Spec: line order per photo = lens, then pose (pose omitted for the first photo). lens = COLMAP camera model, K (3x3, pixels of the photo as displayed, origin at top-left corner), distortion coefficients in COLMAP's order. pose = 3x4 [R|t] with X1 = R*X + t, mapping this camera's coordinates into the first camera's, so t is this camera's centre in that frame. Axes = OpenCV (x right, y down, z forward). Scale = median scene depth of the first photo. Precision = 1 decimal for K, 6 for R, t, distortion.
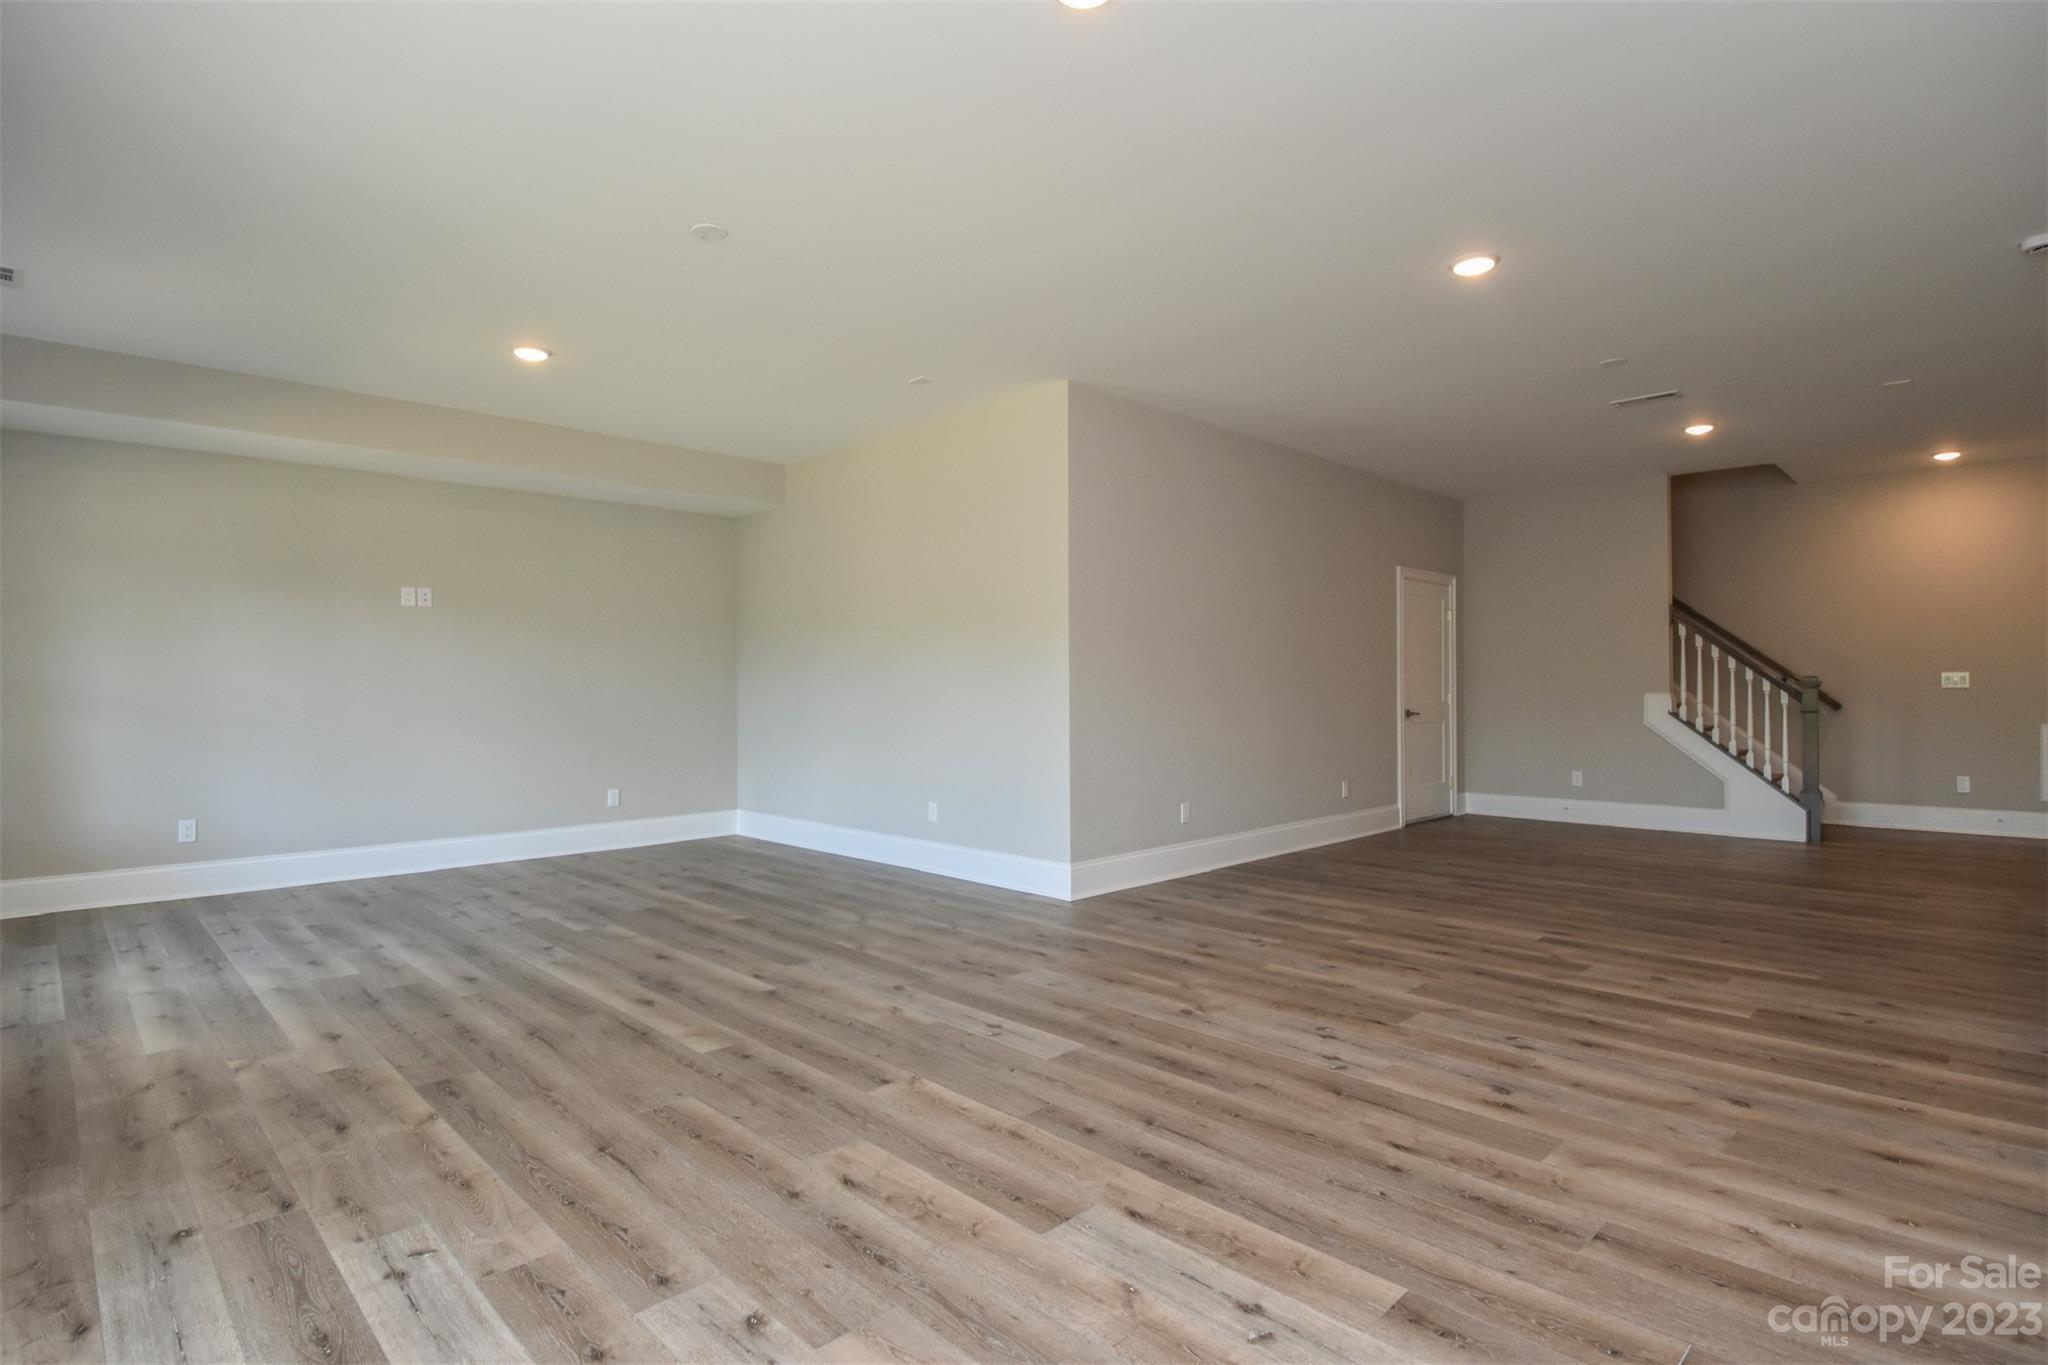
lens RADIAL K [[1010.6, 0, 1028.0], [0, 1010.6, 691.6], [0, 0, 1]] dist [-0.008972, -0.004394]
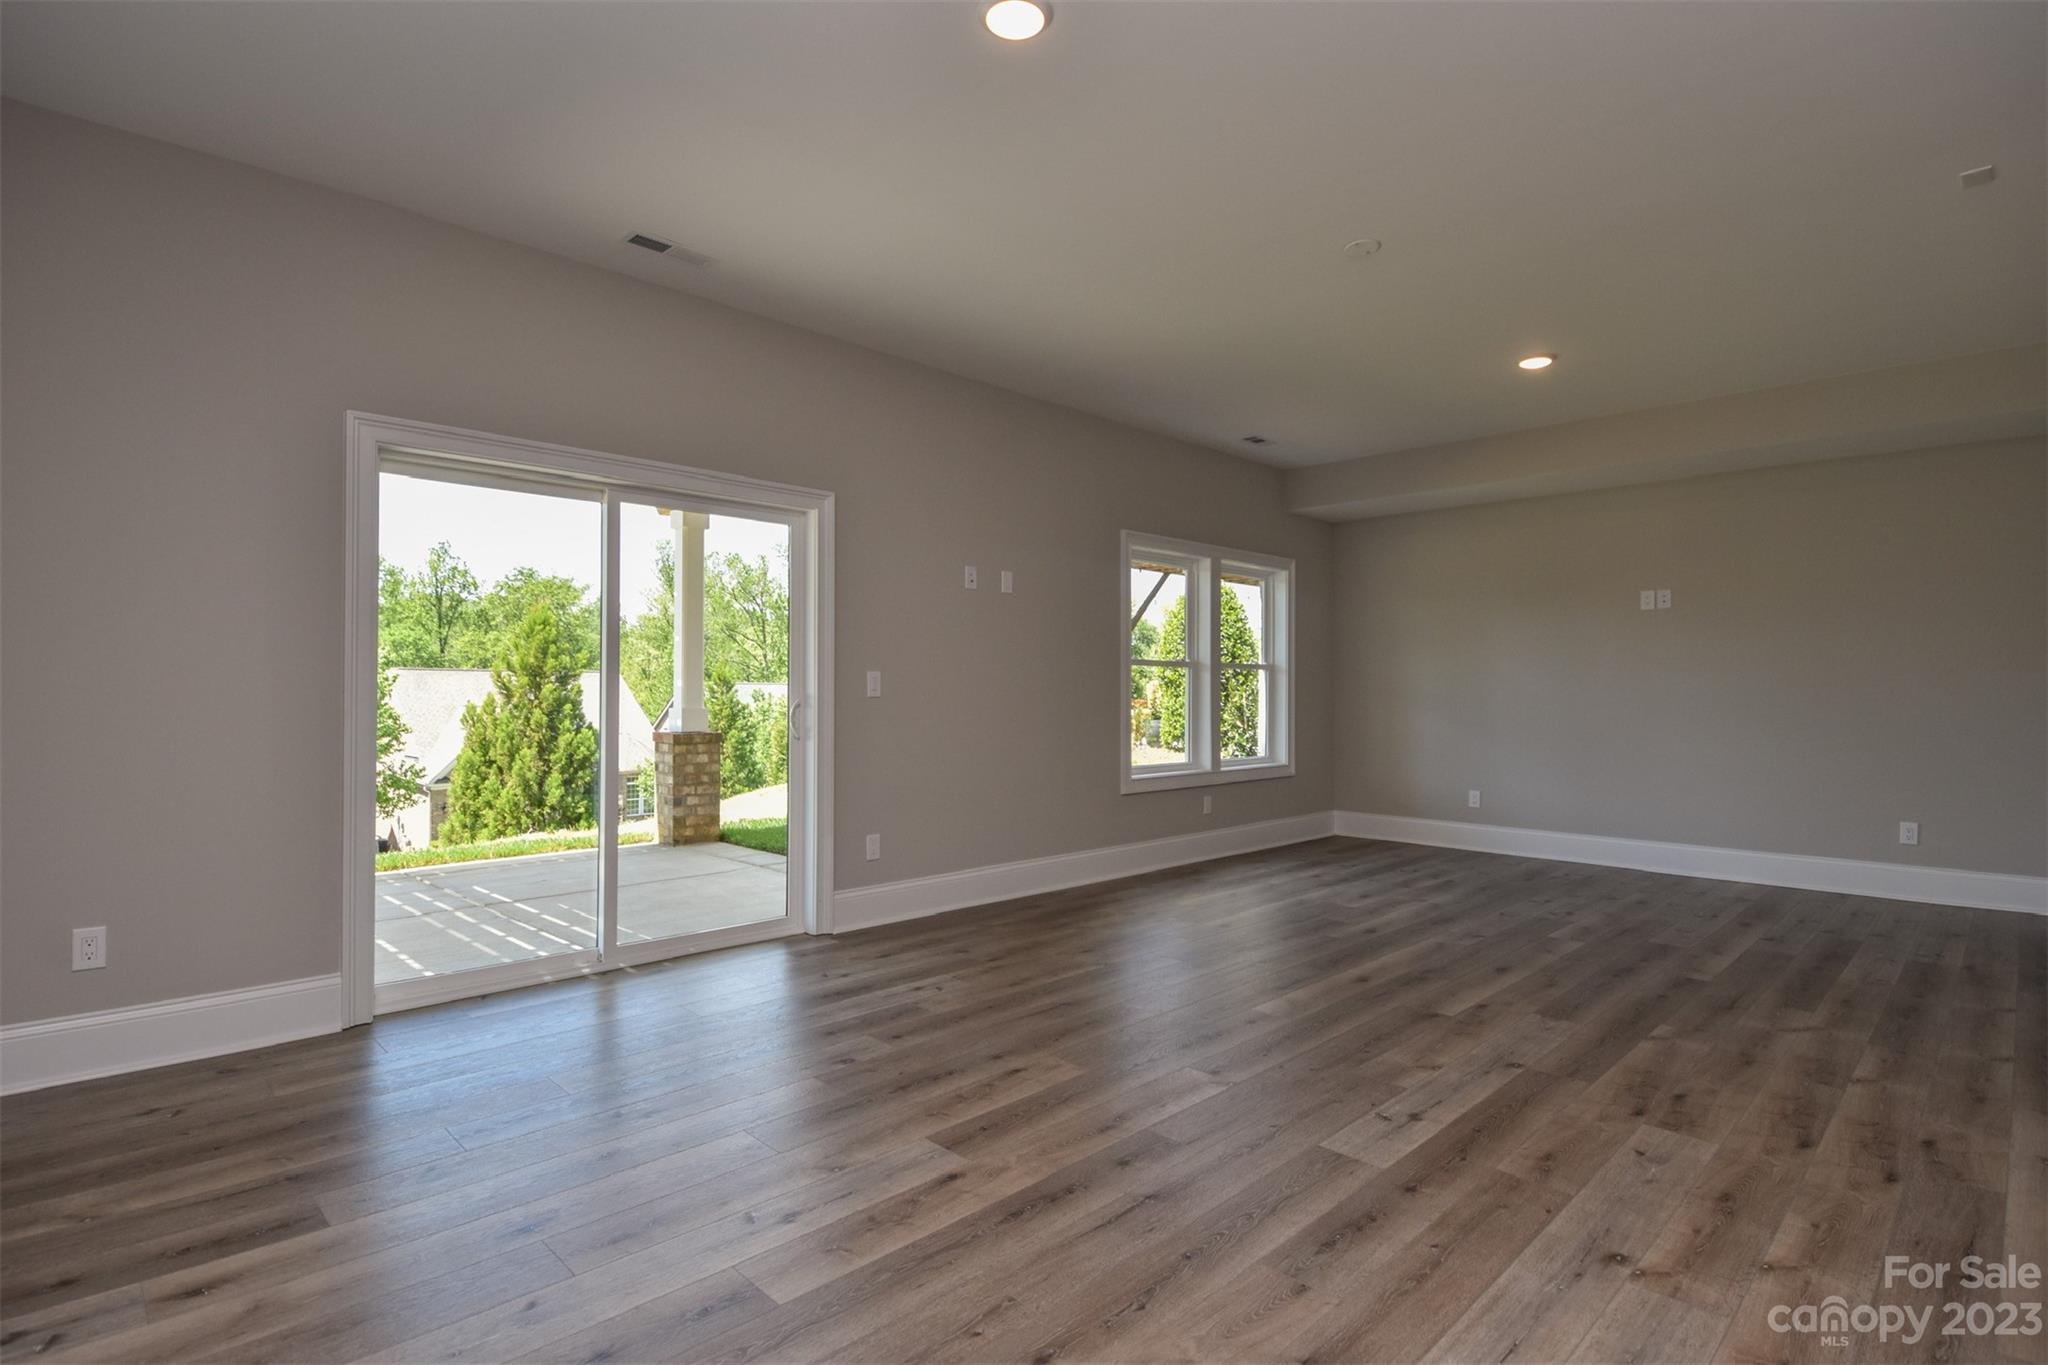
lens RADIAL K [[1010.6, 0, 1023.3], [0, 1010.6, 682.4], [0, 0, 1]] dist [-0.008972, -0.004394]
pose [[-0.008604, -0.002358, -0.999960, 0.779774], [-0.008018, 0.999965, -0.002289, -0.005885], [0.999931, 0.007998, -0.008622, 0.712492]]
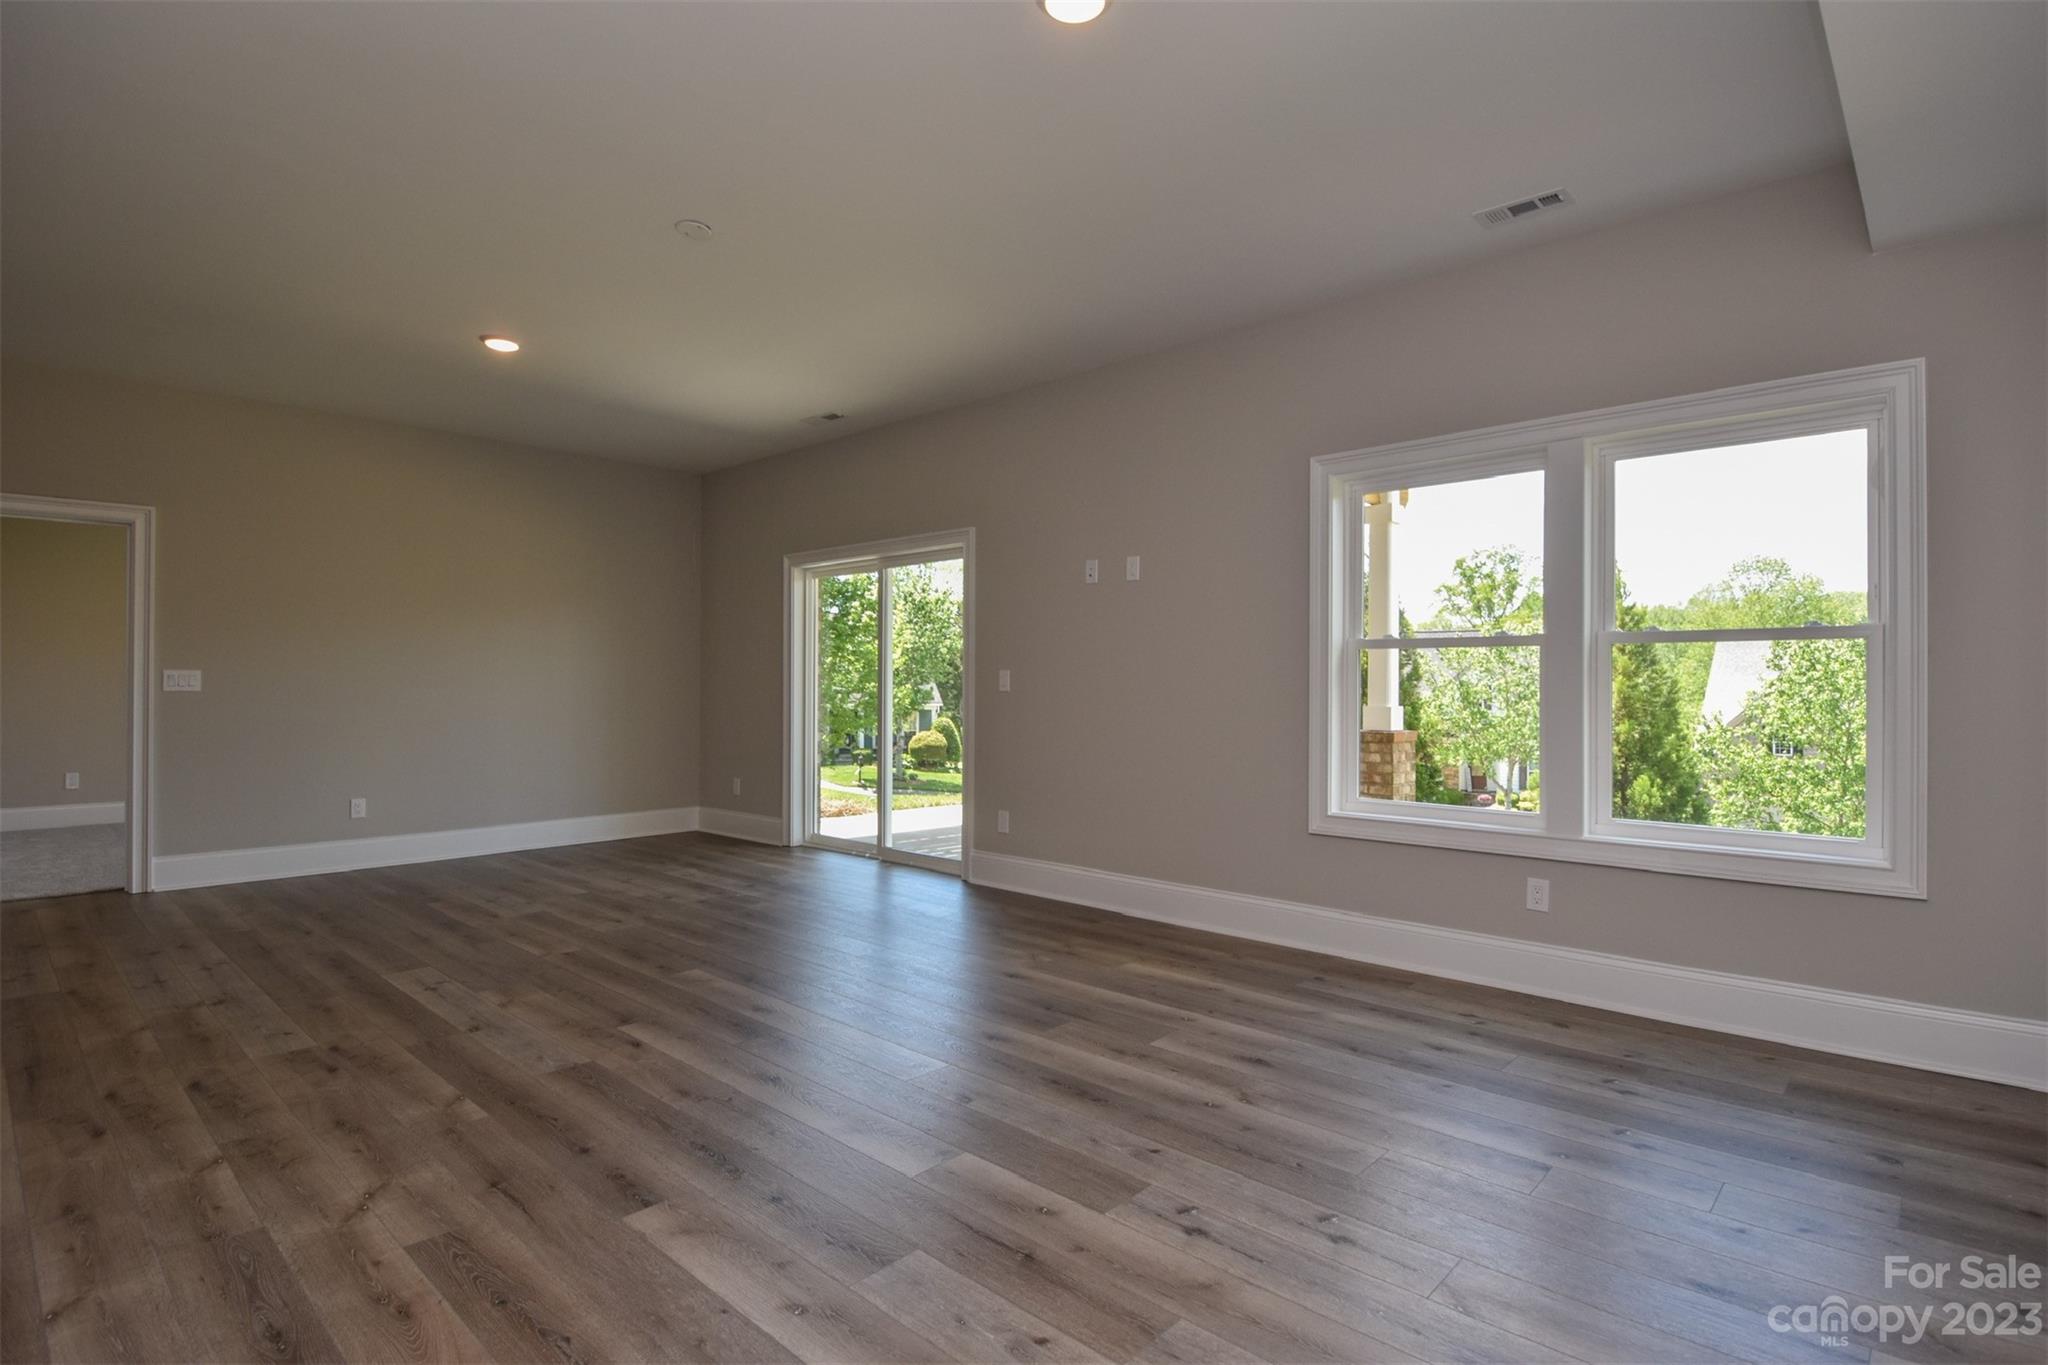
lens RADIAL K [[1010.6, 0, 1023.3], [0, 1010.6, 679.8], [0, 0, 1]] dist [-0.008972, -0.004394]
pose [[-0.999376, 0.003117, -0.035184, -0.657780], [0.003200, 0.999992, -0.002307, -0.002369], [0.035177, -0.002418, -0.999378, 2.174534]]
